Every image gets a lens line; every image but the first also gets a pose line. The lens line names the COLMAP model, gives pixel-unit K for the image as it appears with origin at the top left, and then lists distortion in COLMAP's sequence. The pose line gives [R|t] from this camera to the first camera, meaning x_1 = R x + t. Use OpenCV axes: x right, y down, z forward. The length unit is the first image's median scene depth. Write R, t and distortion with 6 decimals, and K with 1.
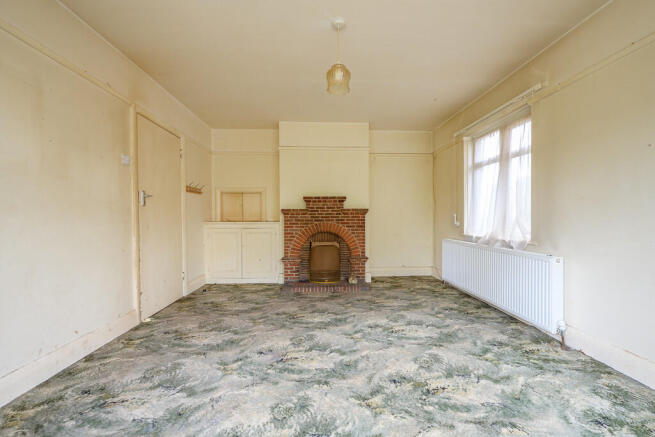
lens RADIAL K [[255.7, 0, 325.8], [0, 255.7, 220.4], [0, 0, 1]] dist [0.000923, 0.000180]
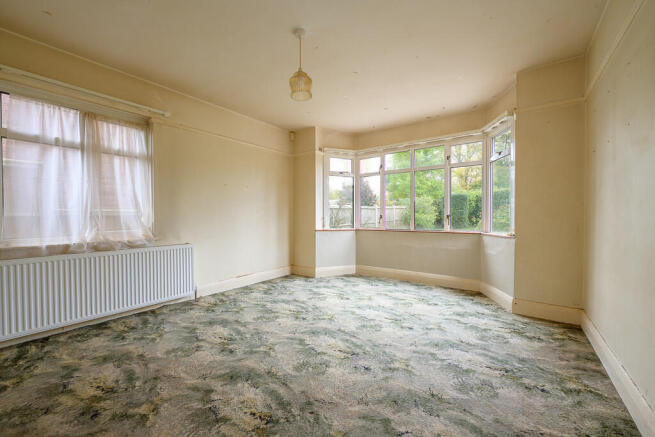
lens RADIAL K [[255.7, 0, 326.9], [0, 255.7, 217.7], [0, 0, 1]] dist [0.000923, 0.000180]
pose [[-0.771762, 0.002469, 0.635906, -0.630764], [0.016303, 0.999741, 0.015904, -0.017934], [-0.635702, 0.022641, -0.771602, 1.561755]]
